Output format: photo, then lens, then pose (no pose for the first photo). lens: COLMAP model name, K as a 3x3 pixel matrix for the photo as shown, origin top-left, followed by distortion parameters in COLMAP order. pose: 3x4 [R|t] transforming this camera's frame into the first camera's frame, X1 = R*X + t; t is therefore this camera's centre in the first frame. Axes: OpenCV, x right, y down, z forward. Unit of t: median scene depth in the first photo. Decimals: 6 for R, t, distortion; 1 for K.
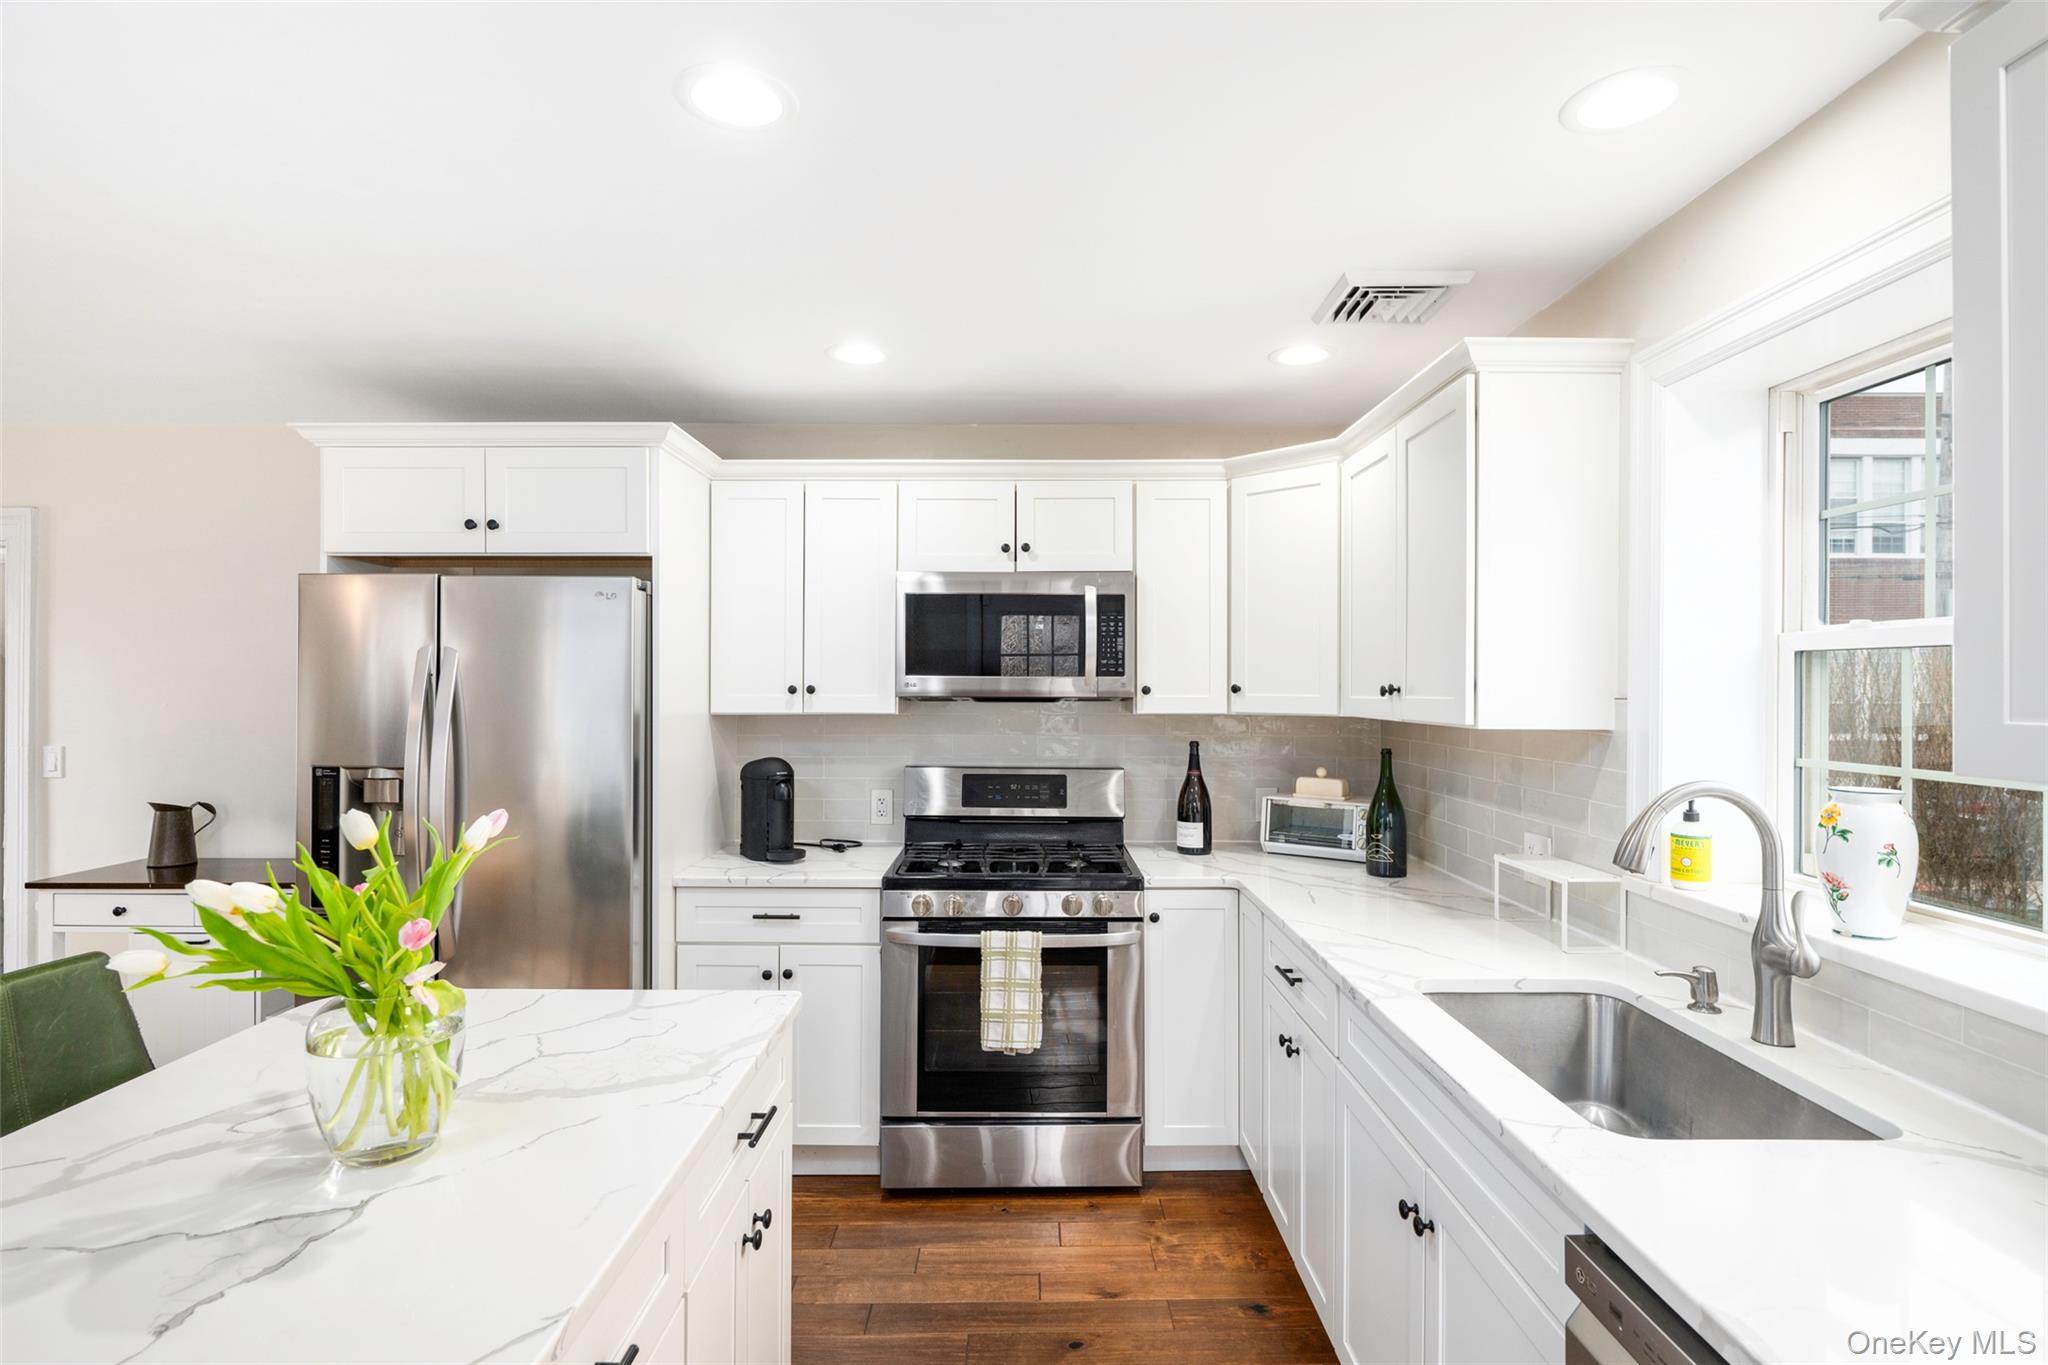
lens RADIAL K [[1034.6, 0, 1020.5], [0, 1034.6, 679.9], [0, 0, 1]] dist [0.011048, -0.000713]
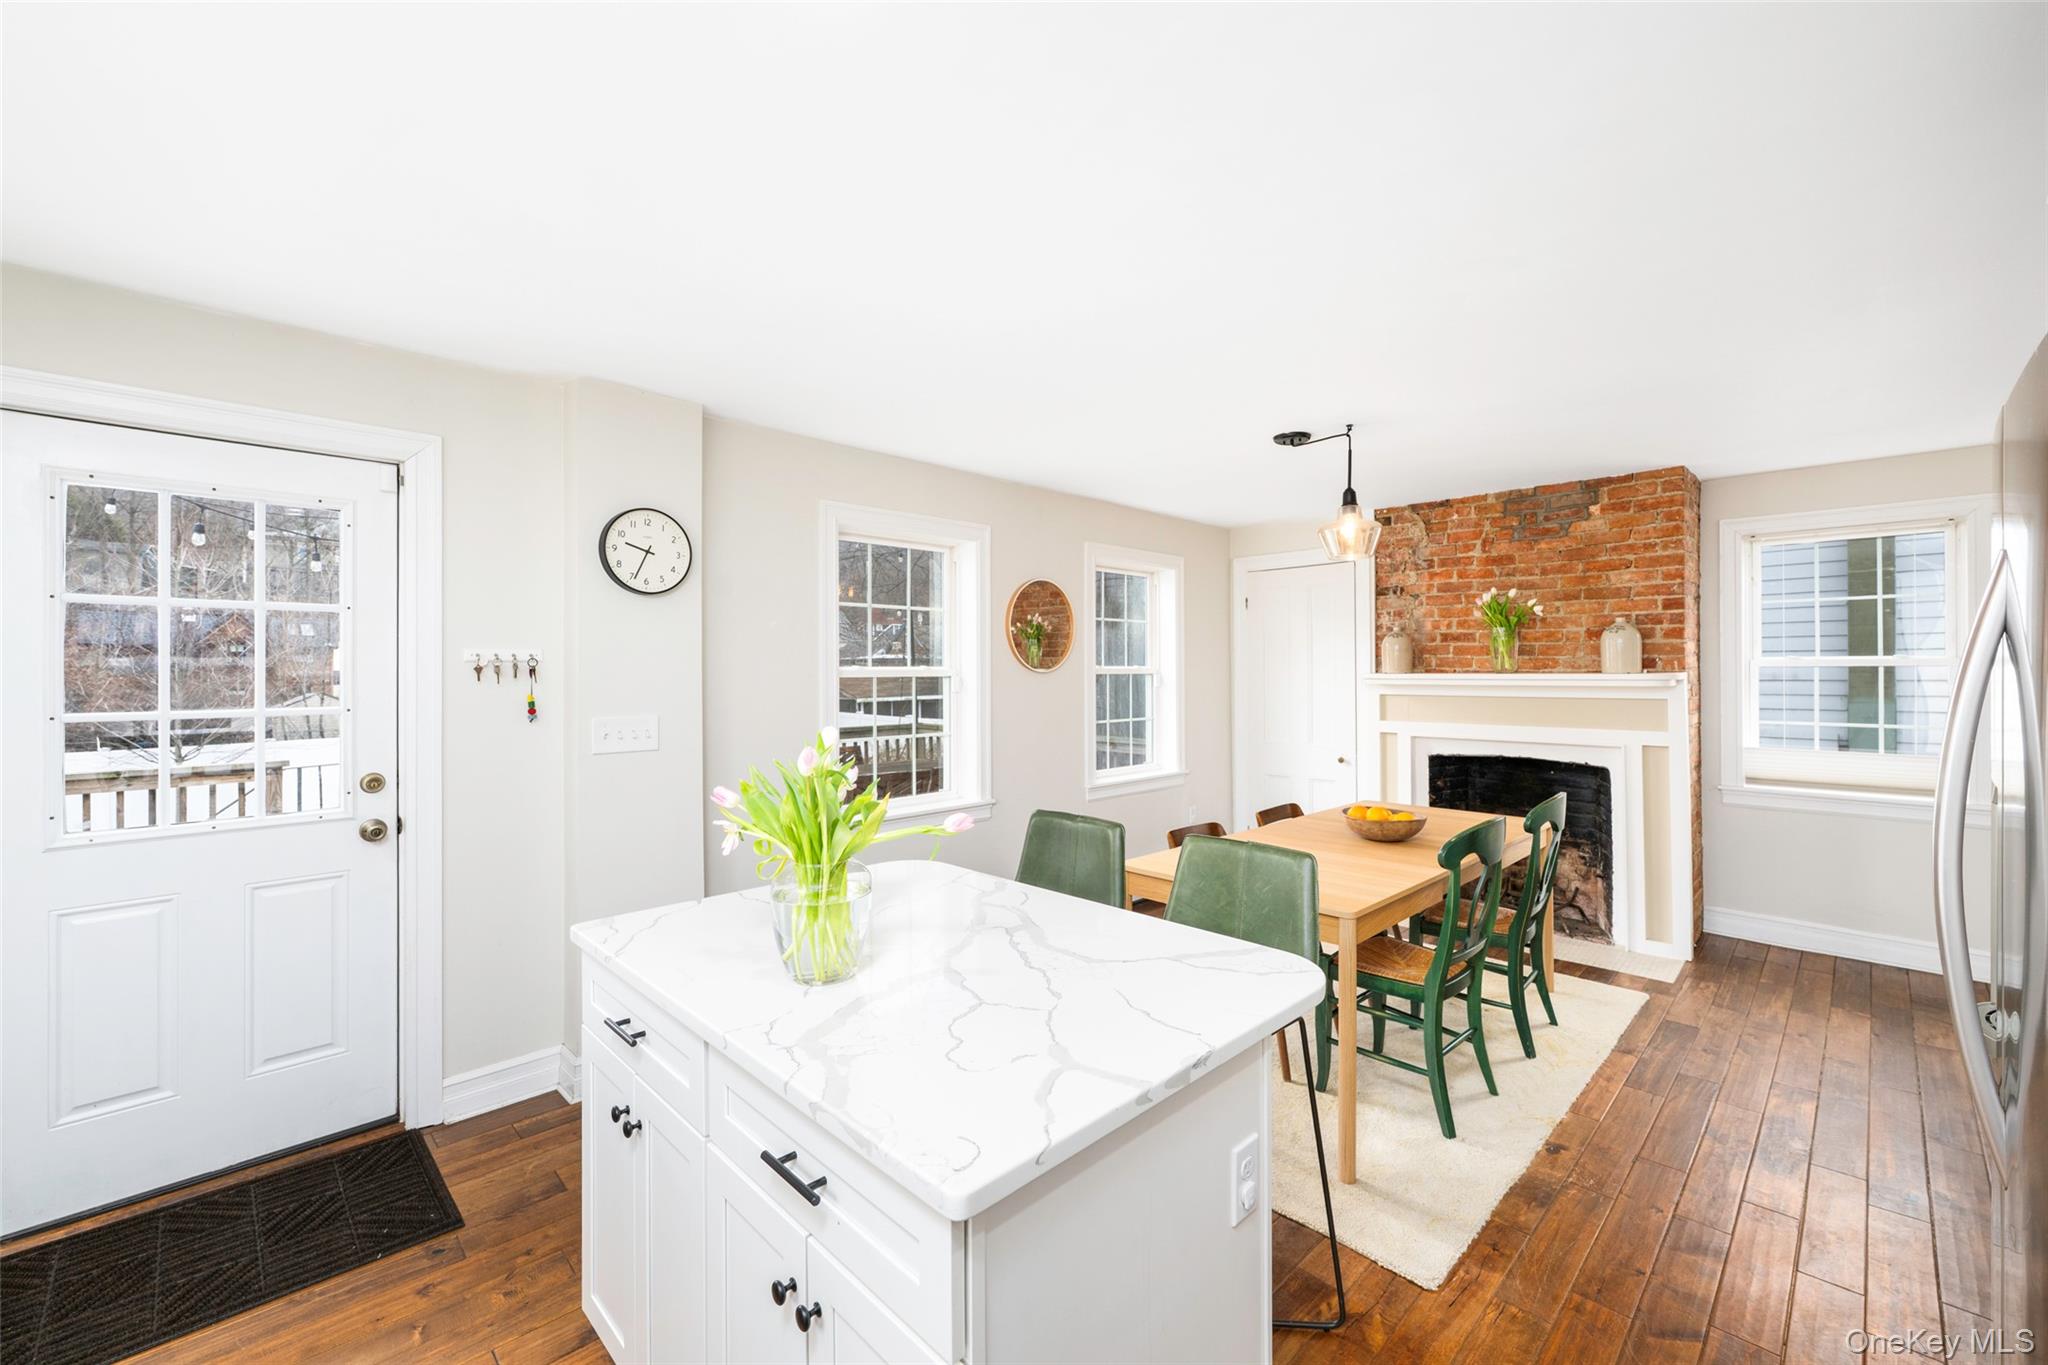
lens RADIAL K [[821.5, 0, 1038.8], [0, 821.5, 668.5], [0, 0, 1]] dist [-0.000139, -0.000687]
pose [[-0.703337, -0.000025, -0.710856, 0.037248], [0.005805, 0.999966, -0.005779, 0.021739], [0.710832, -0.008191, -0.703314, 0.859237]]
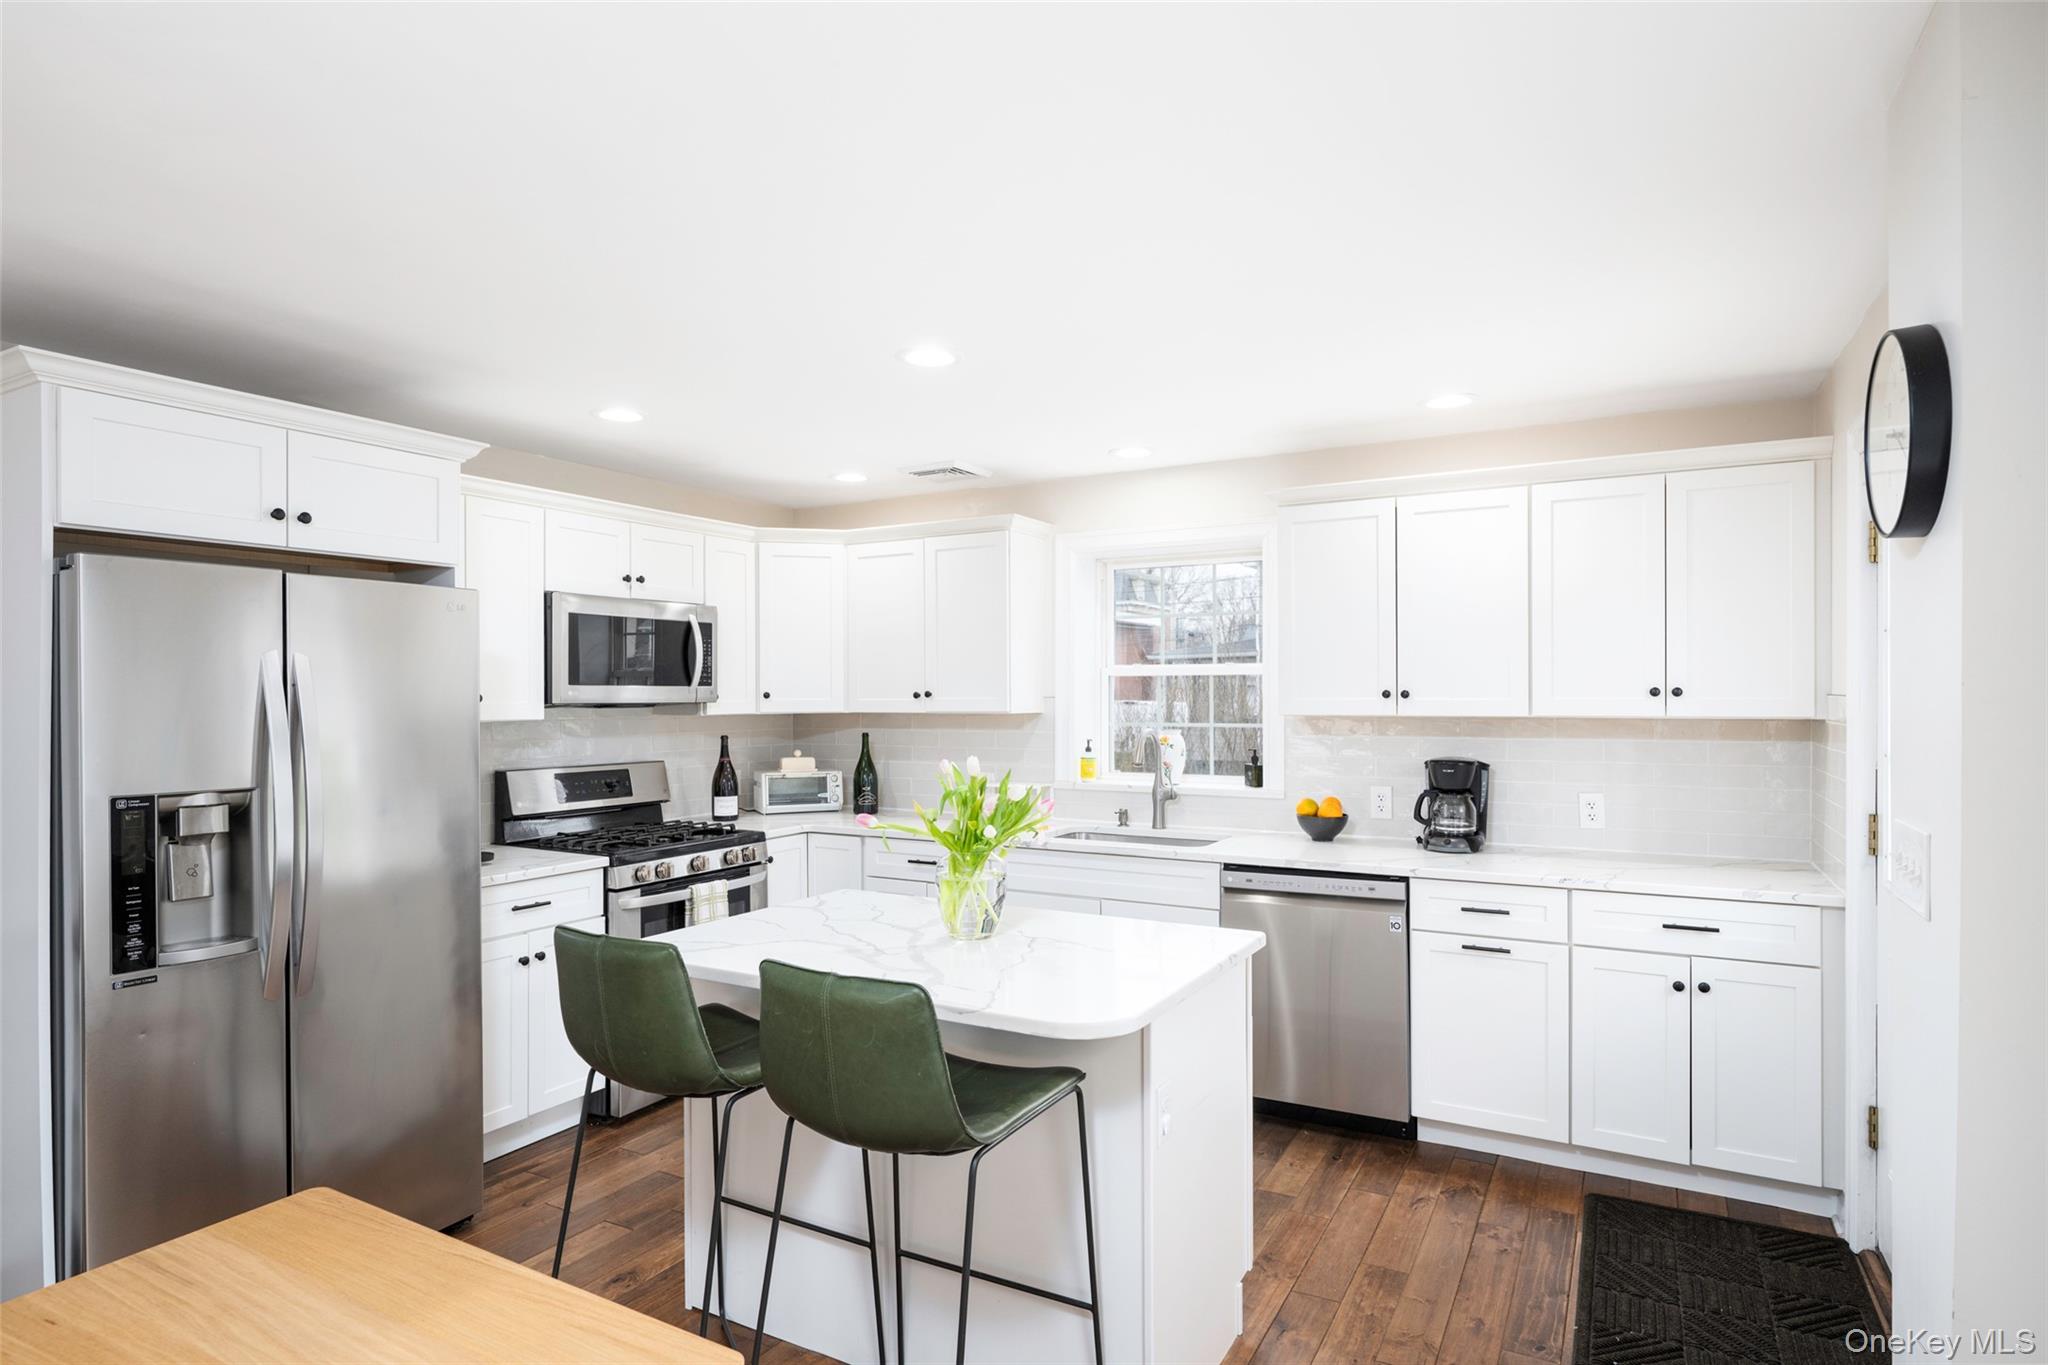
lens RADIAL K [[1113.0, 0, 1036.7], [0, 1113.0, 687.1], [0, 0, 1]] dist [0.002246, 0.000160]
pose [[0.472663, 0.001663, 0.881241, -1.008675], [0.000198, 0.999998, -0.001994, 0.000410], [-0.881243, 0.001117, 0.472662, -0.024133]]
